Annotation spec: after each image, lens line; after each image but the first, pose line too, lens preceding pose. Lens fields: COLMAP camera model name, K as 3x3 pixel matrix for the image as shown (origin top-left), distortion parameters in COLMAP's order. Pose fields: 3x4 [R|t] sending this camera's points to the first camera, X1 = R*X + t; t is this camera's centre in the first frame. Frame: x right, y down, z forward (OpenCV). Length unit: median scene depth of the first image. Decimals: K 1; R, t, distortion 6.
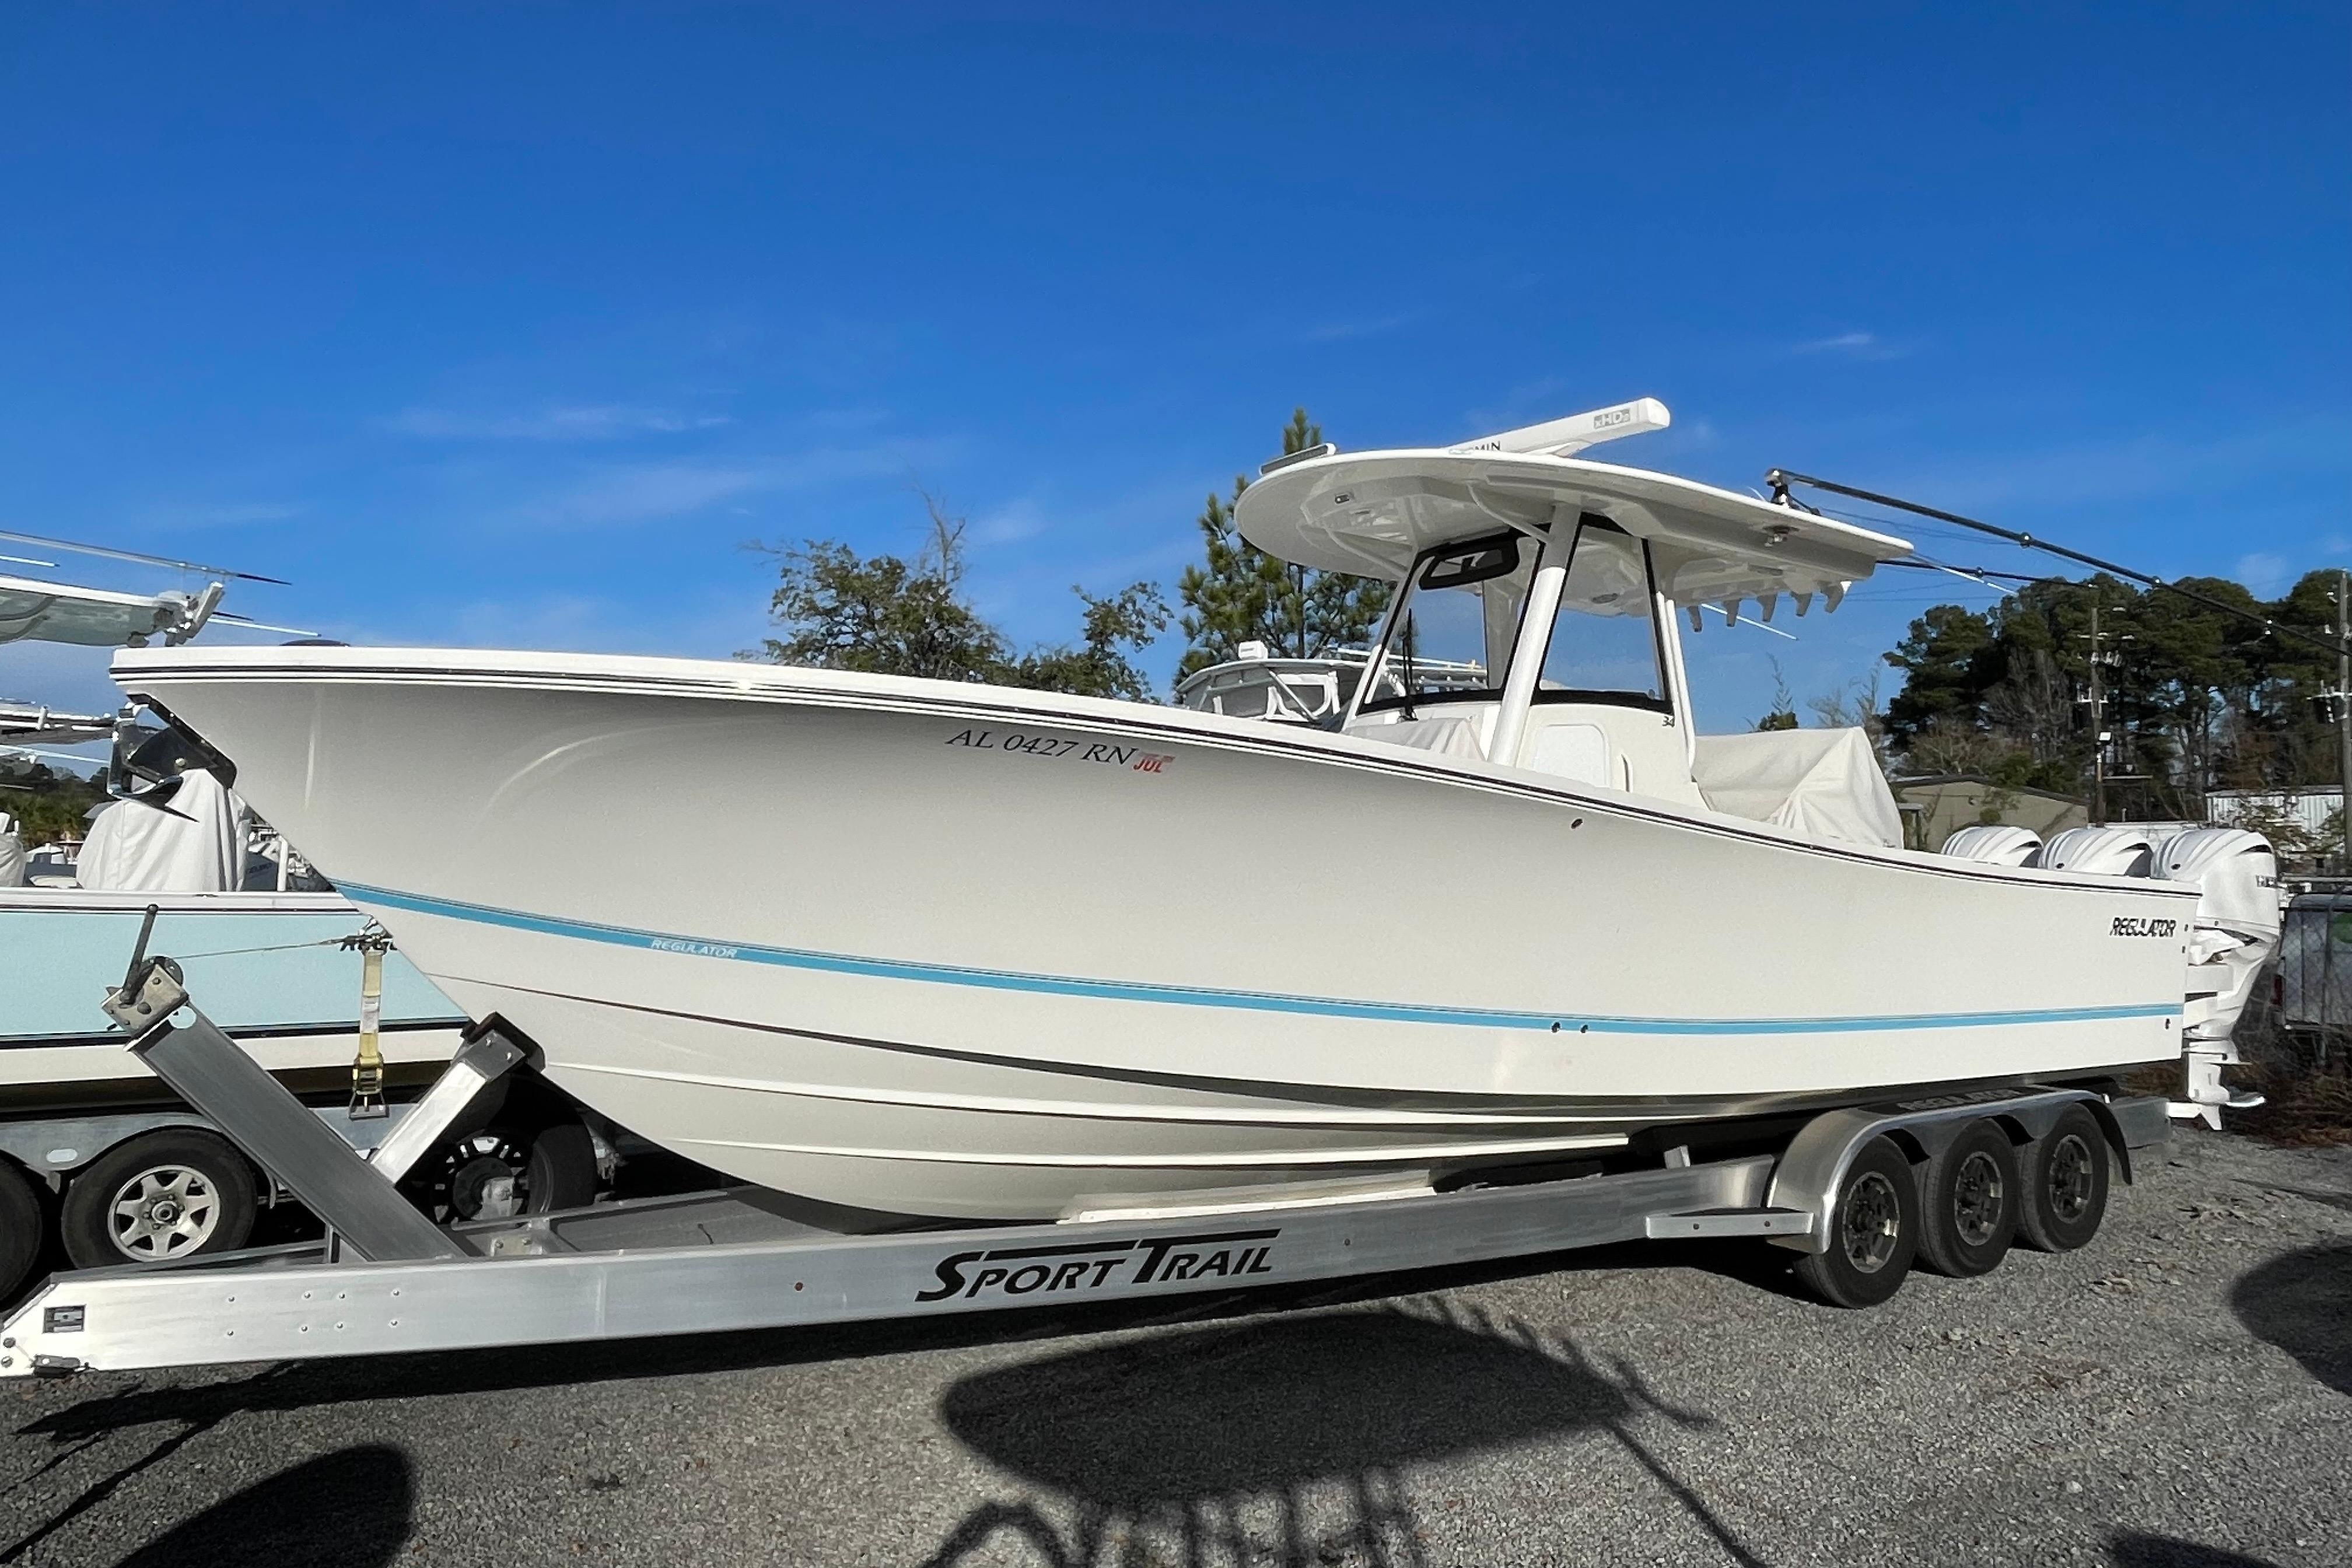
lens RADIAL K [[1725.5, 0, 1169.1], [0, 1725.5, 769.3], [0, 0, 1]] dist [-0.005330, -0.005551]
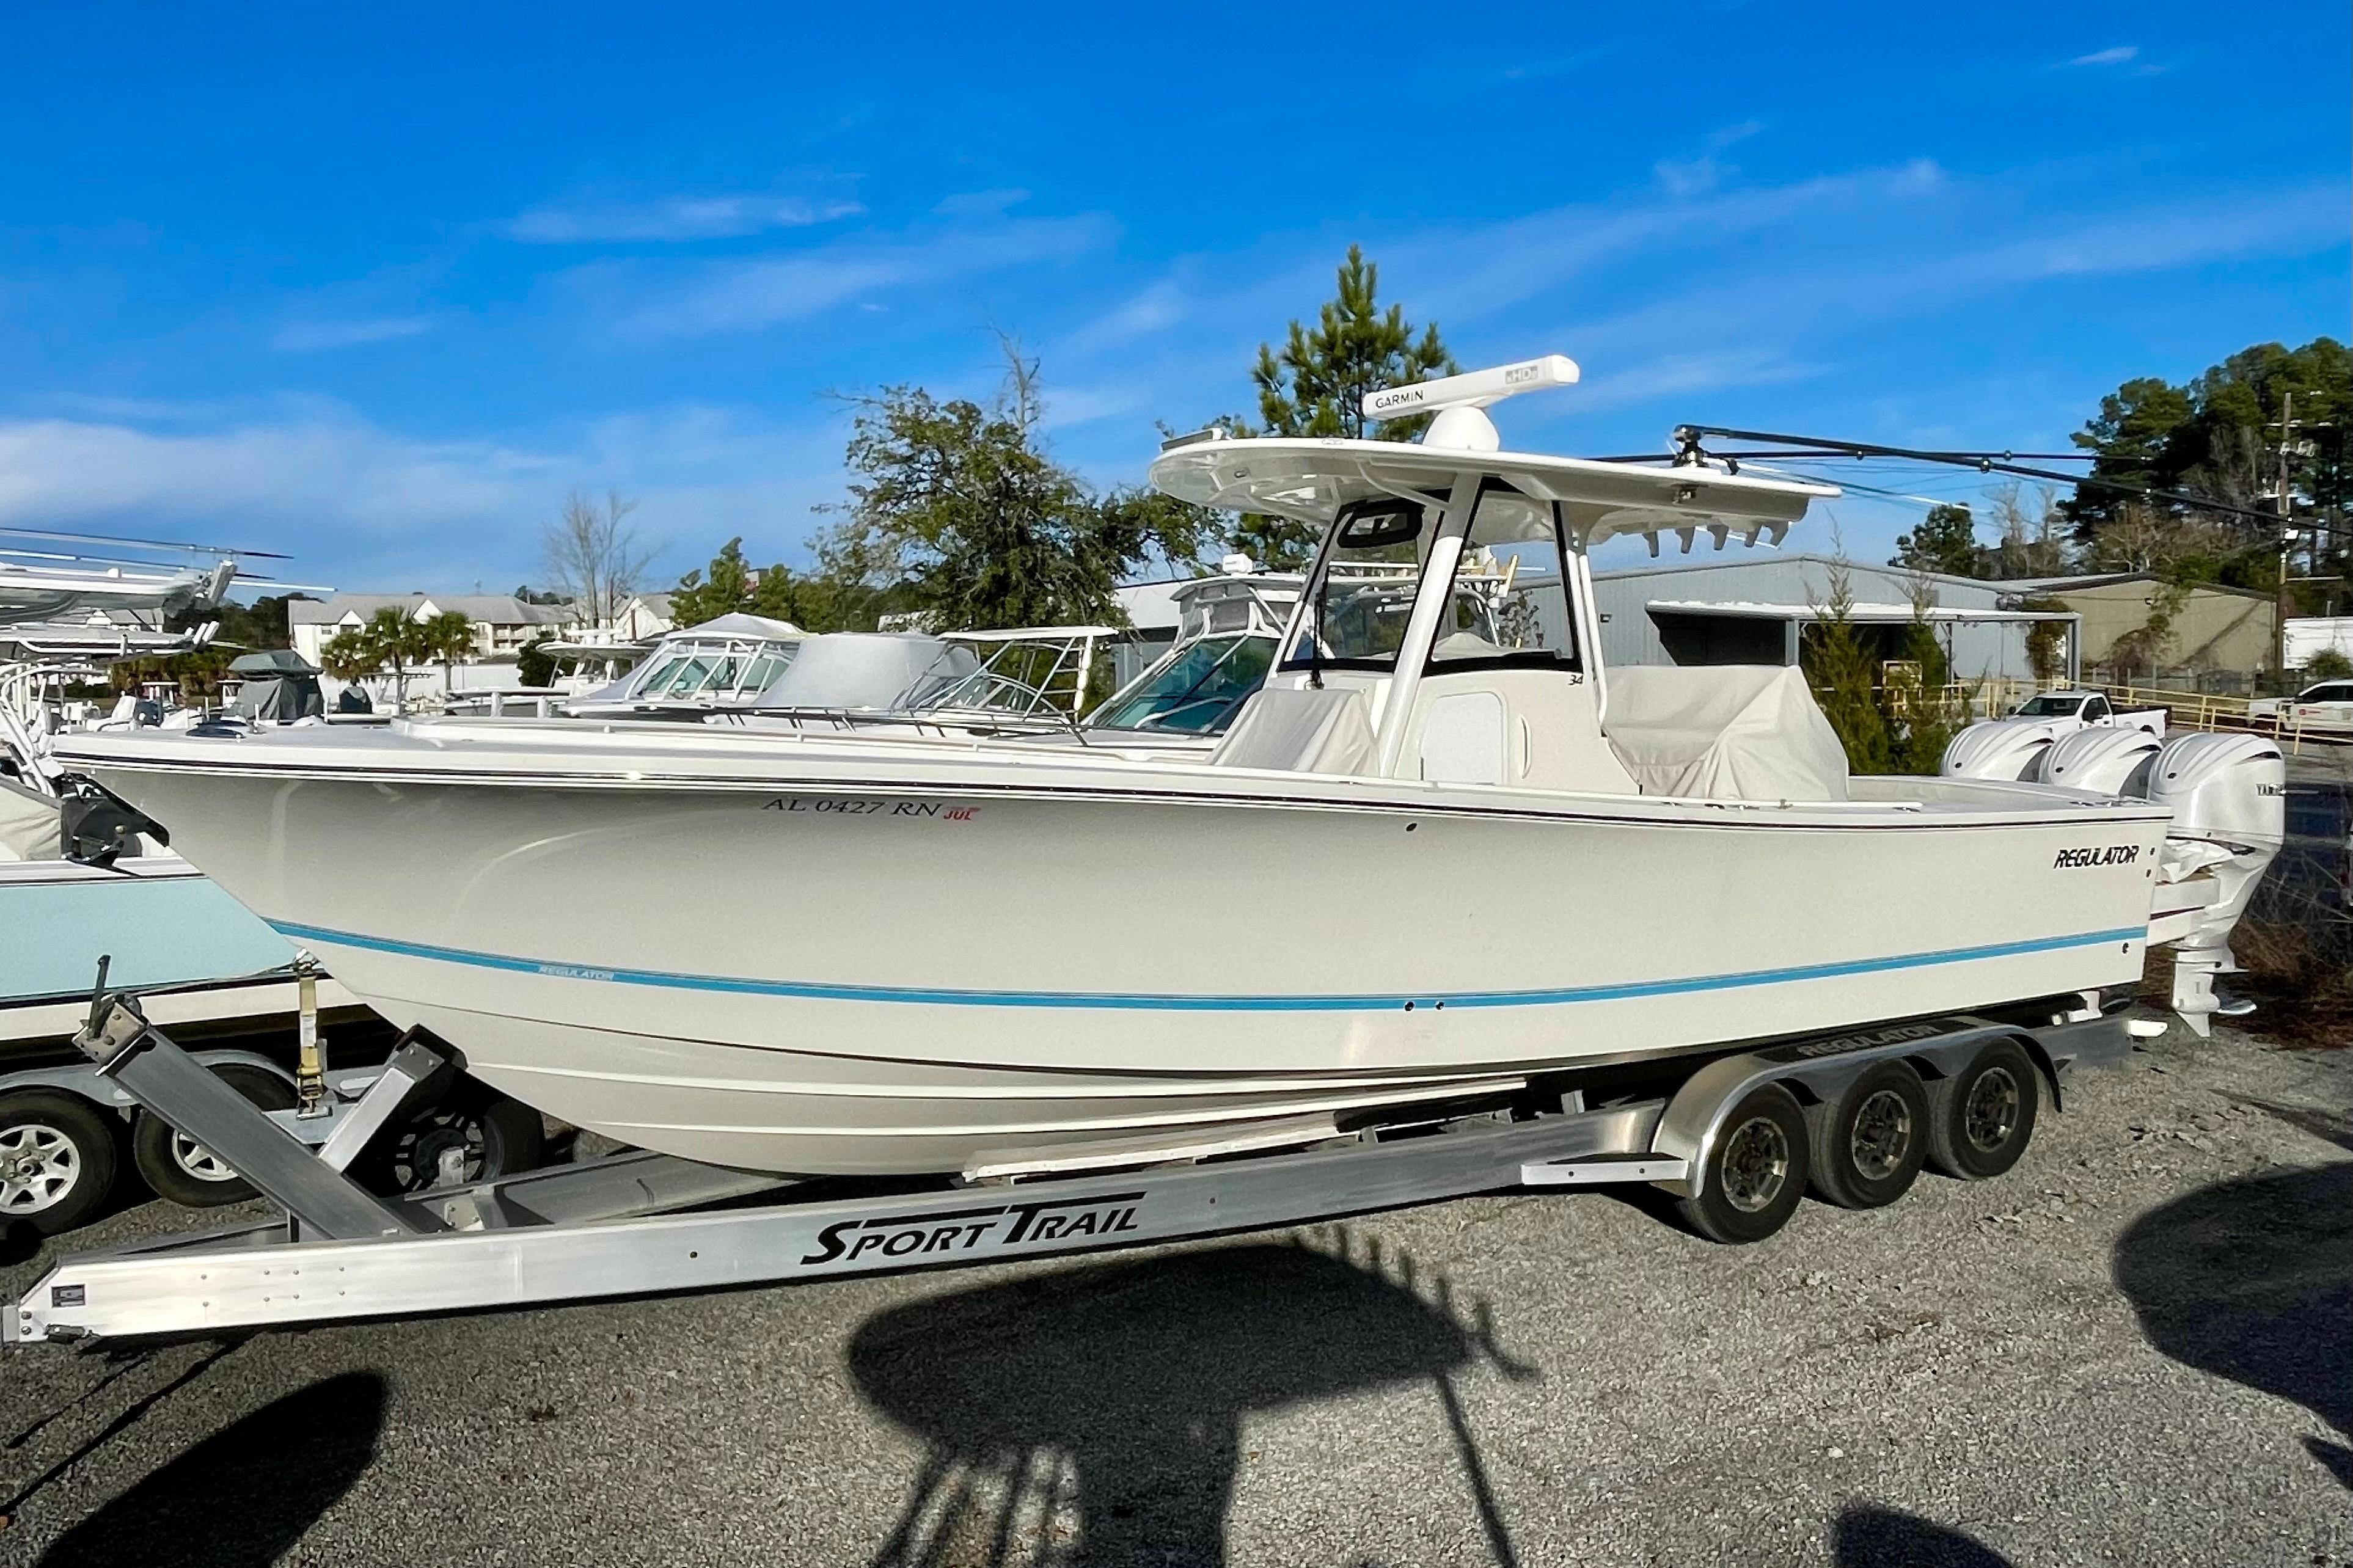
lens RADIAL K [[1786.5, 0, 1176.5], [0, 1786.5, 784.0], [0, 0, 1]] dist [-0.007153, -0.000180]
pose [[0.994931, -0.010921, -0.099968, 0.166350], [0.024511, 0.990440, 0.135747, -0.119608], [0.097530, -0.137509, 0.985687, -0.068185]]
